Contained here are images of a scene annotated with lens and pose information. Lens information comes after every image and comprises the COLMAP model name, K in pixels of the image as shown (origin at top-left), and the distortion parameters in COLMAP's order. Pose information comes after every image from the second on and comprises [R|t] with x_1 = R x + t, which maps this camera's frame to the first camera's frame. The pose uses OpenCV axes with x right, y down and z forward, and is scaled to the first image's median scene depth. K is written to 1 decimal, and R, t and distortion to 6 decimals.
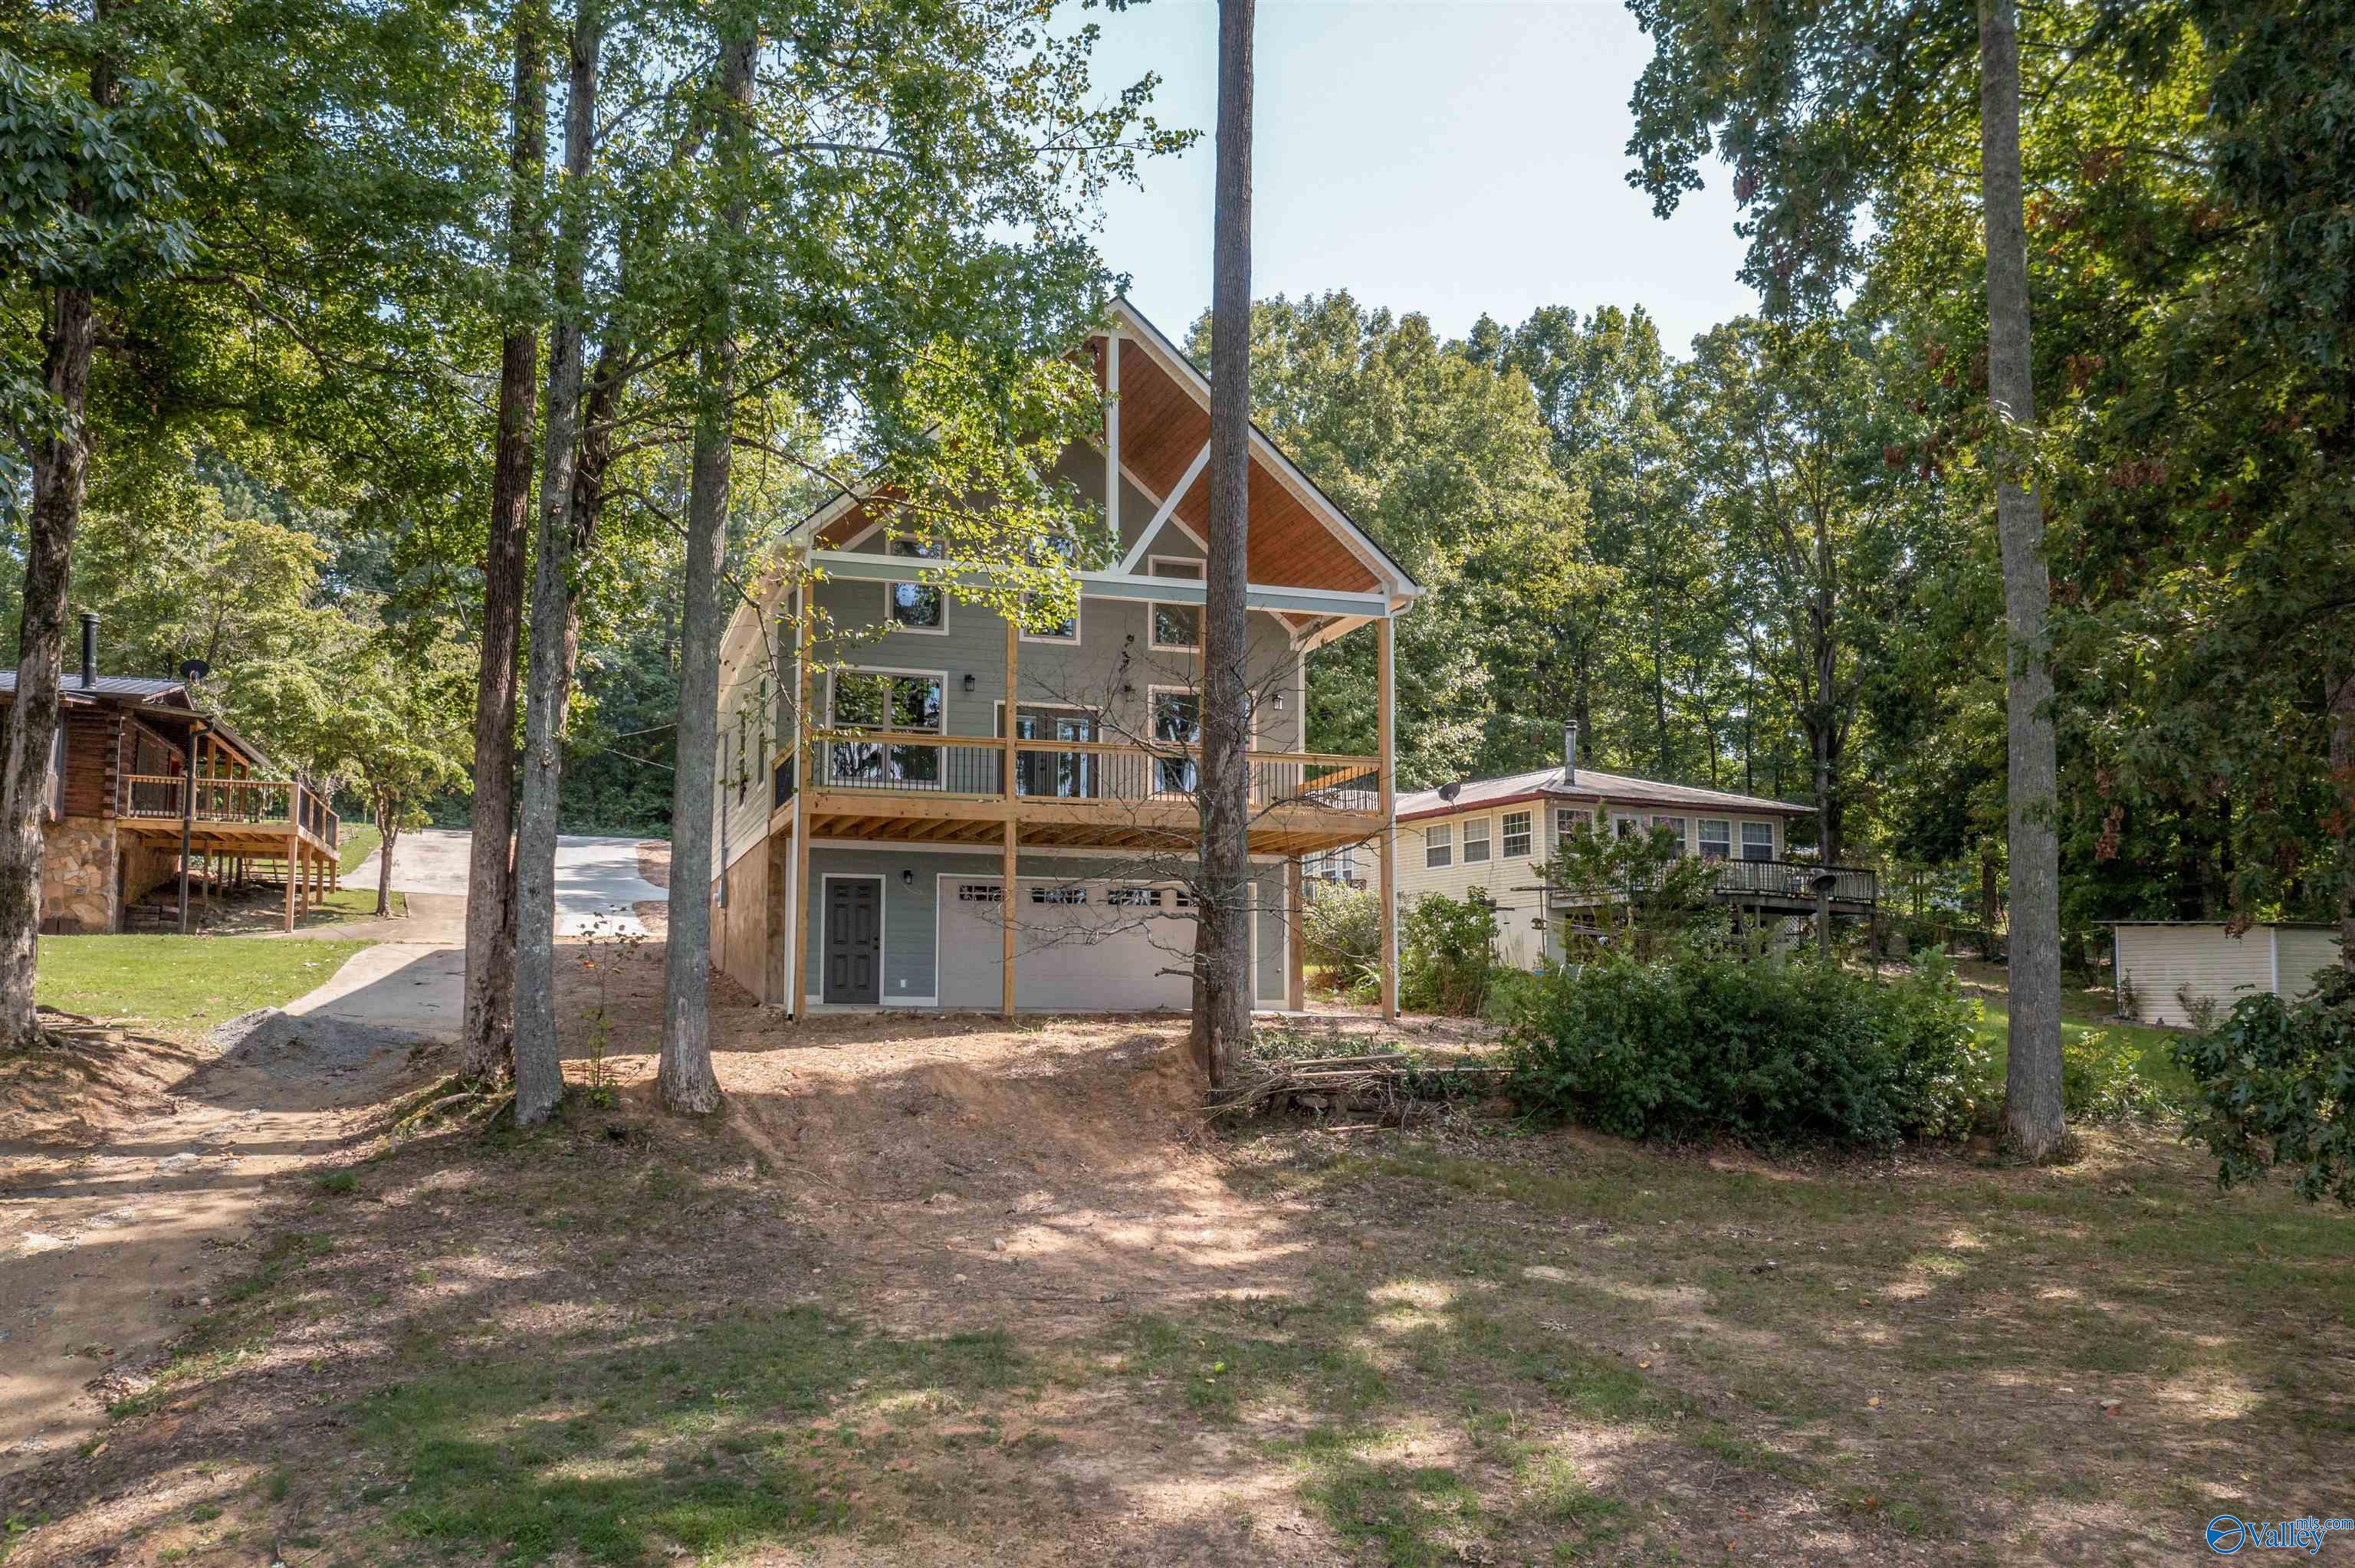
lens RADIAL K [[1962.6, 0, 1160.7], [0, 1962.6, 788.1], [0, 0, 1]] dist [-0.008258, 0.006473]
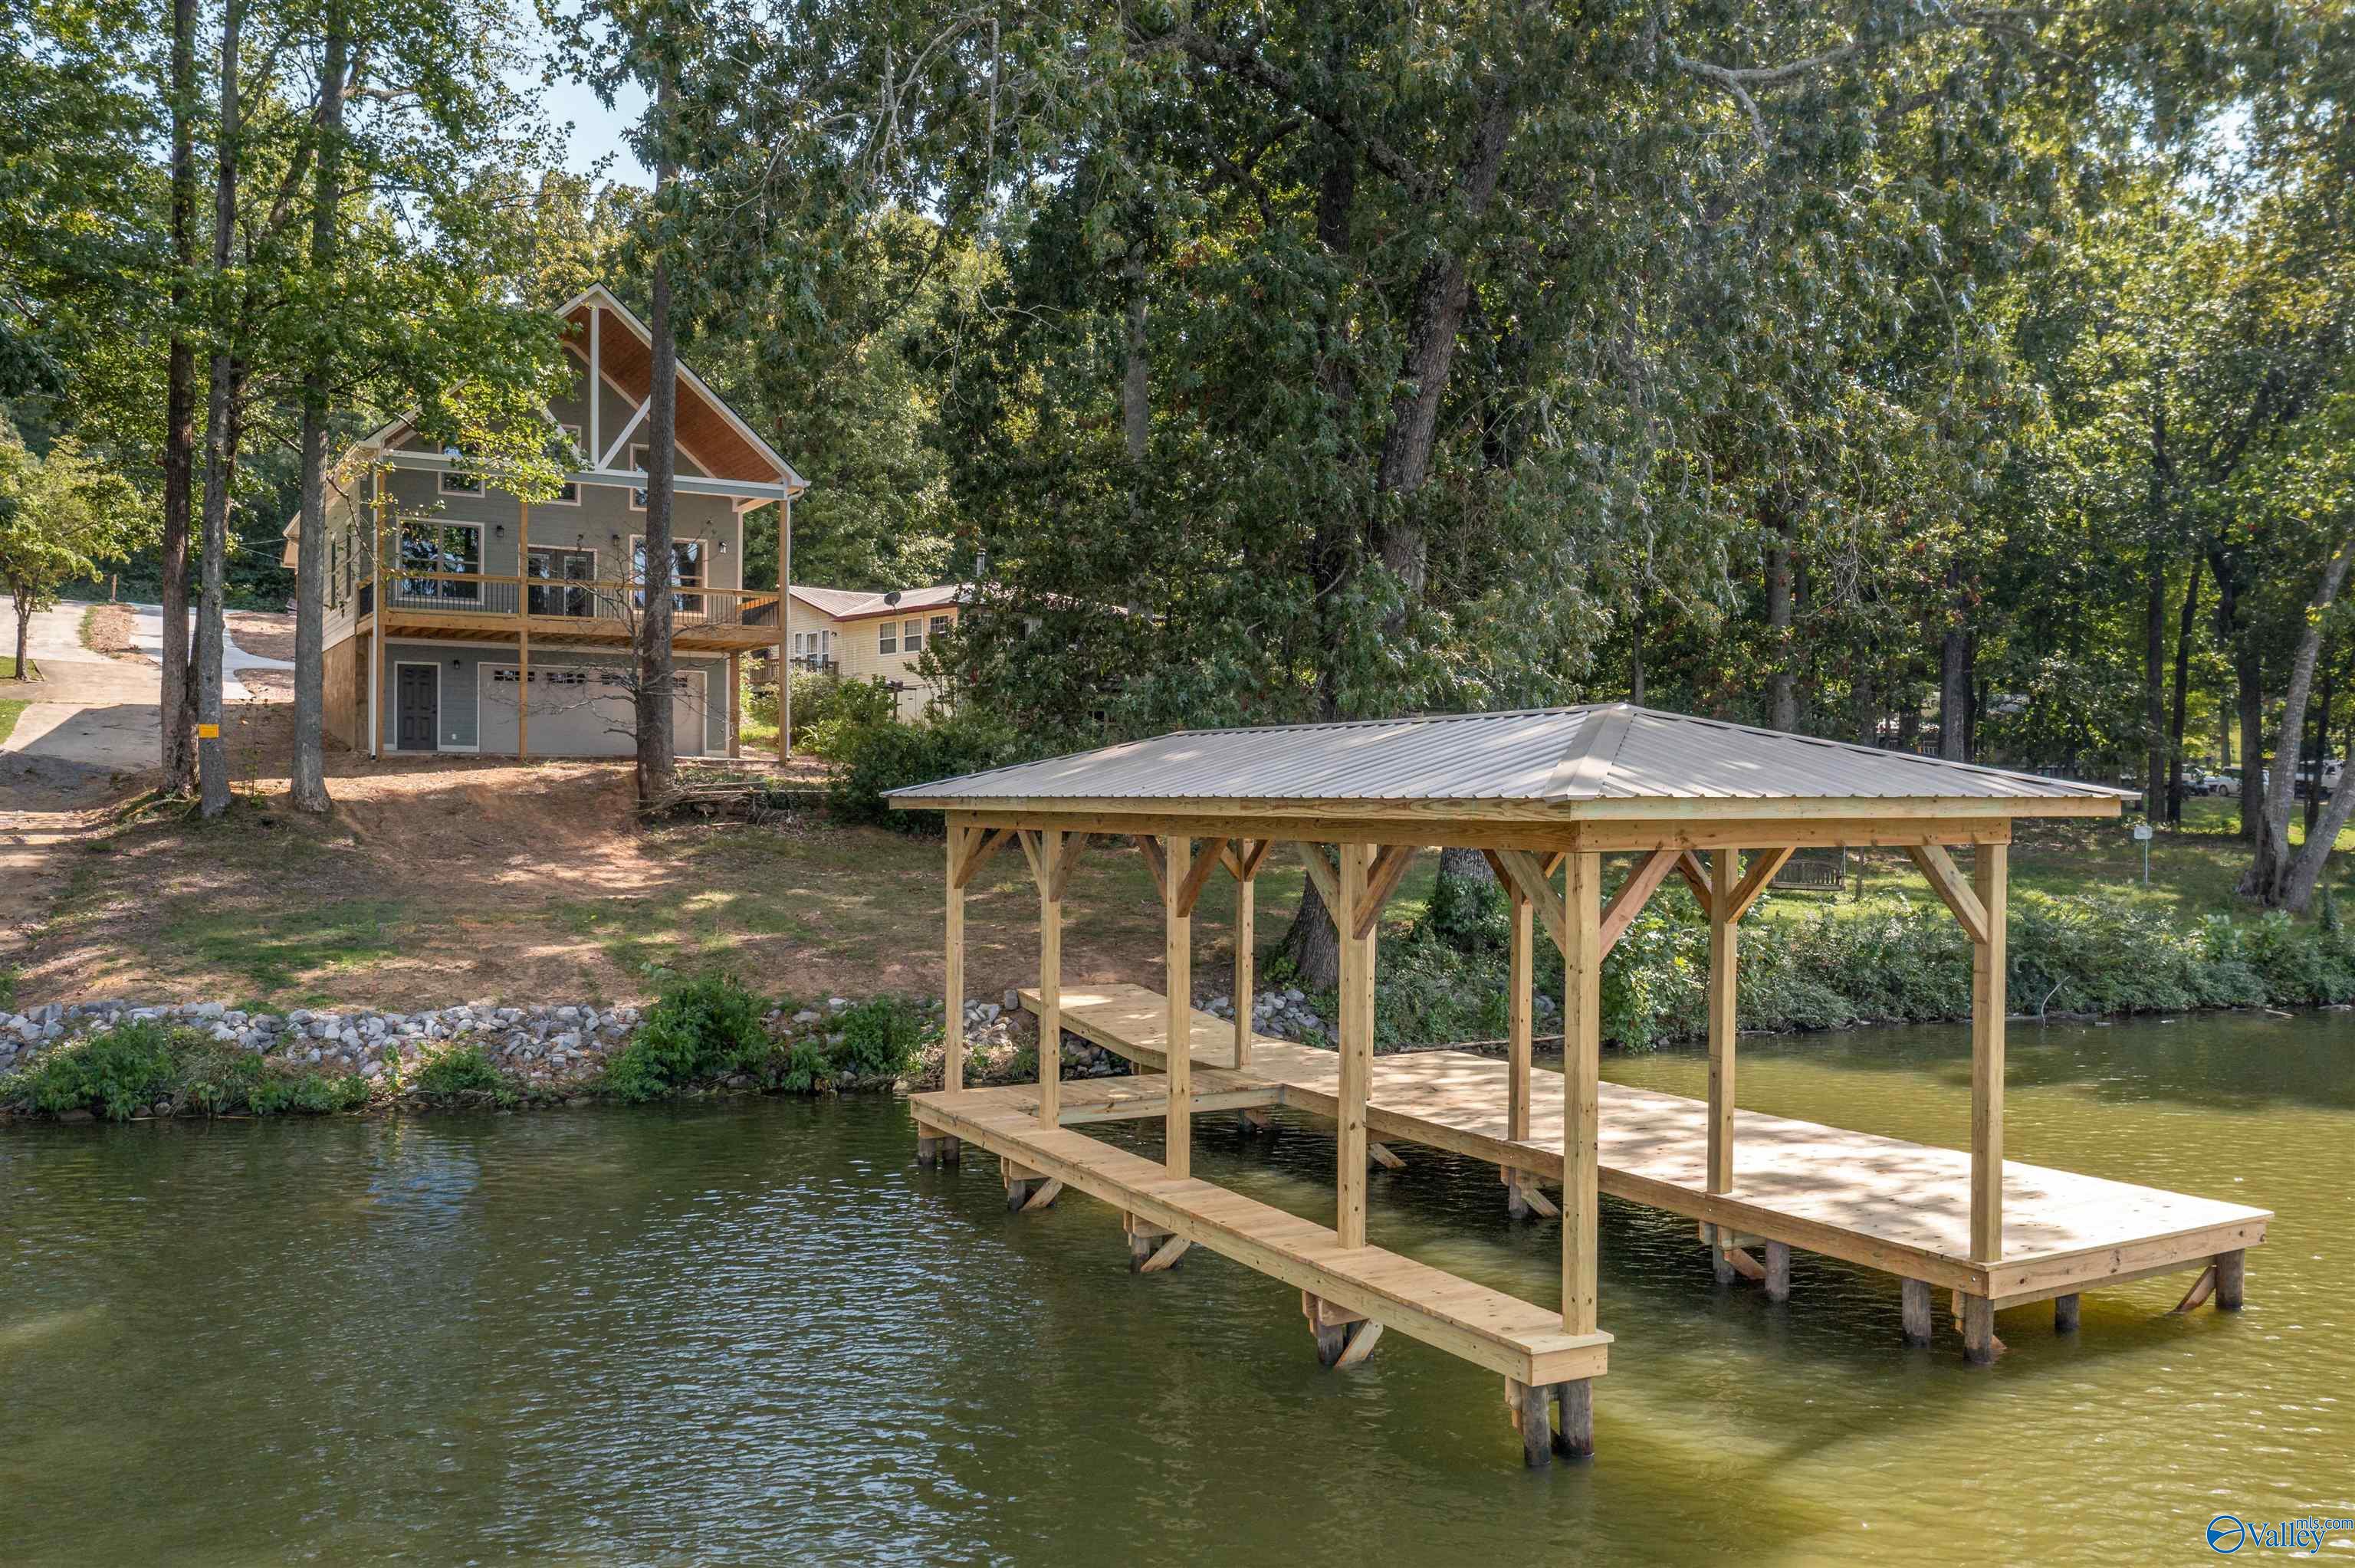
lens RADIAL K [[2091.6, 0, 1195.9], [0, 2091.6, 766.6], [0, 0, 1]] dist [0.000779, 0.019517]
pose [[0.981973, 0.006680, 0.188902, 0.135941], [-0.027217, 0.993958, 0.106336, -0.068881], [-0.187051, -0.109561, 0.976222, -0.730321]]
